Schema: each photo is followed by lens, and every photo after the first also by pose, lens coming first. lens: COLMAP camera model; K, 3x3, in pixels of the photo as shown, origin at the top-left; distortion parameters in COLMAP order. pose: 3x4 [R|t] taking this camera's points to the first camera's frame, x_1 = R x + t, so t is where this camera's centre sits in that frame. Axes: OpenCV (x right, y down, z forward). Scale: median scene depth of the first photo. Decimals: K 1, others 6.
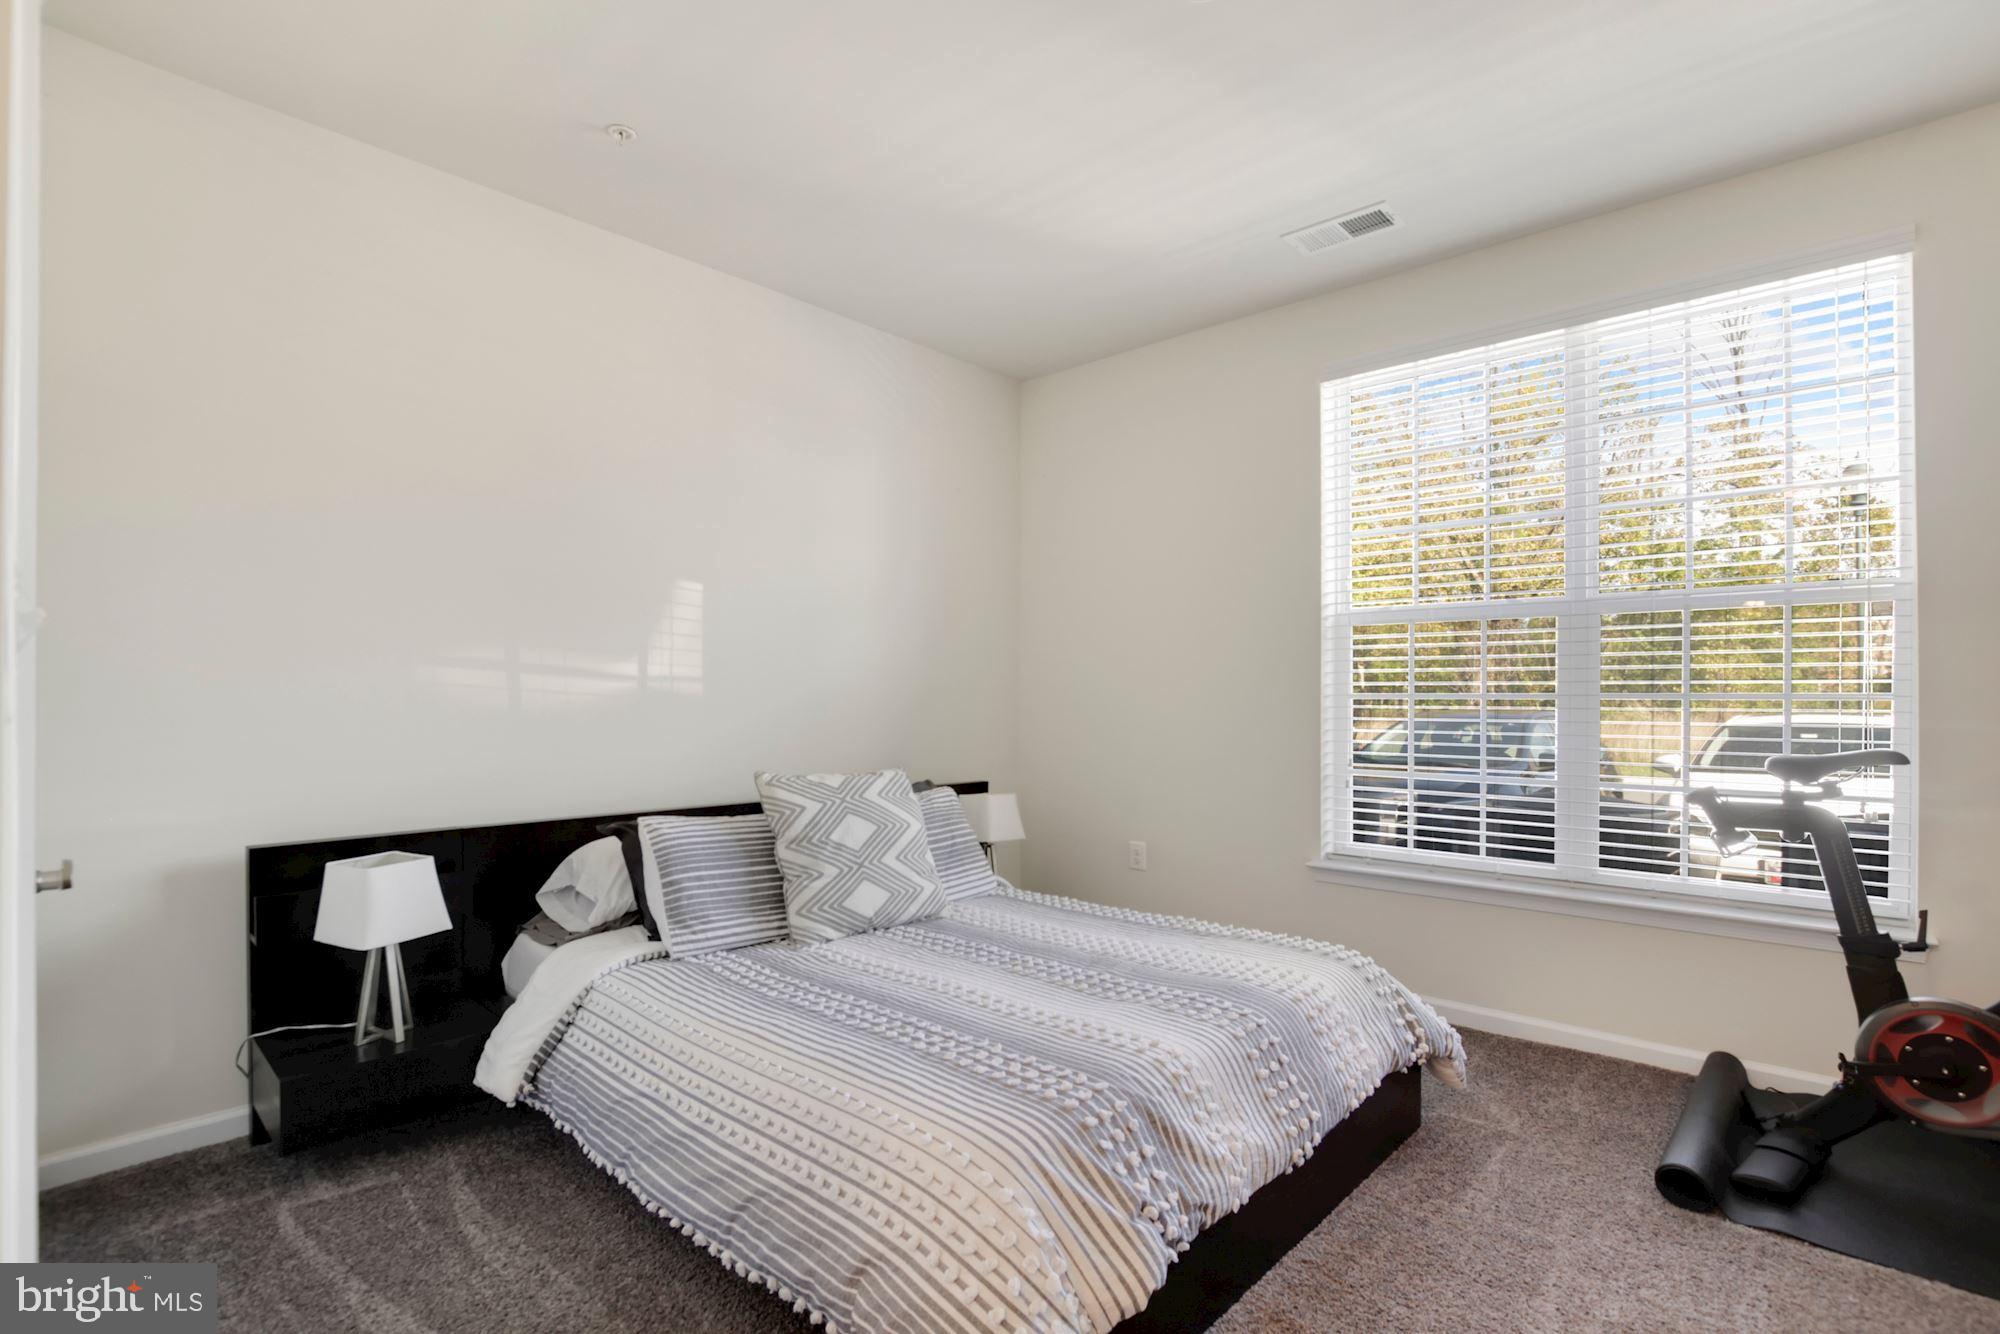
lens RADIAL K [[934.2, 0, 996.7], [0, 934.2, 699.2], [0, 0, 1]] dist [-0.028580, 0.000813]
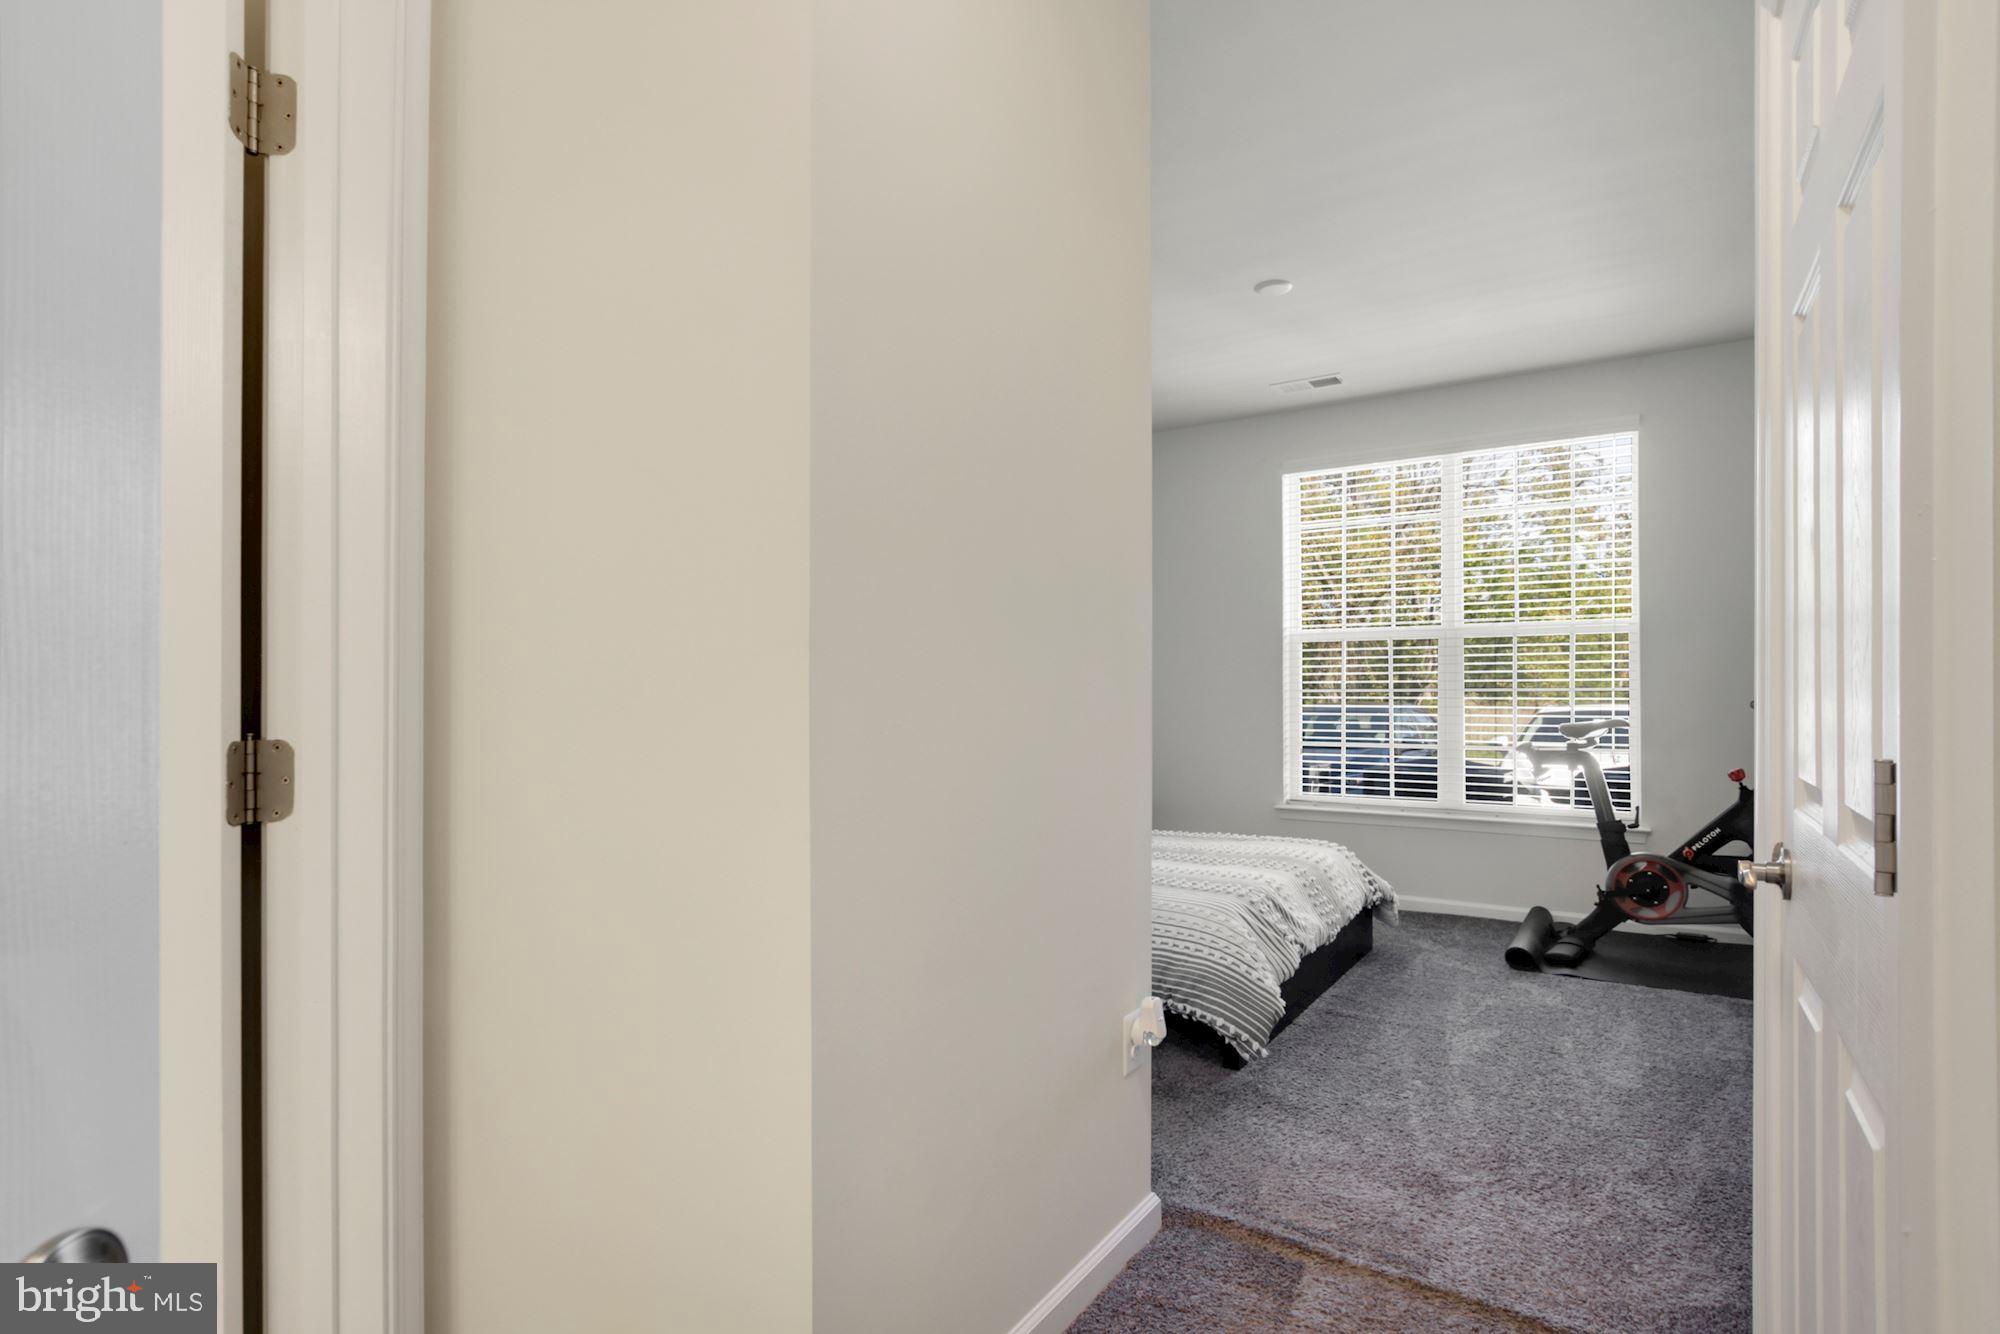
lens RADIAL K [[995.5, 0, 991.8], [0, 995.5, 689.9], [0, 0, 1]] dist [-0.003329, -0.016222]
pose [[0.986366, -0.000526, 0.164563, -0.530660], [0.001605, 0.999978, -0.006420, 0.006513], [-0.164557, 0.006597, 0.986346, -0.680221]]
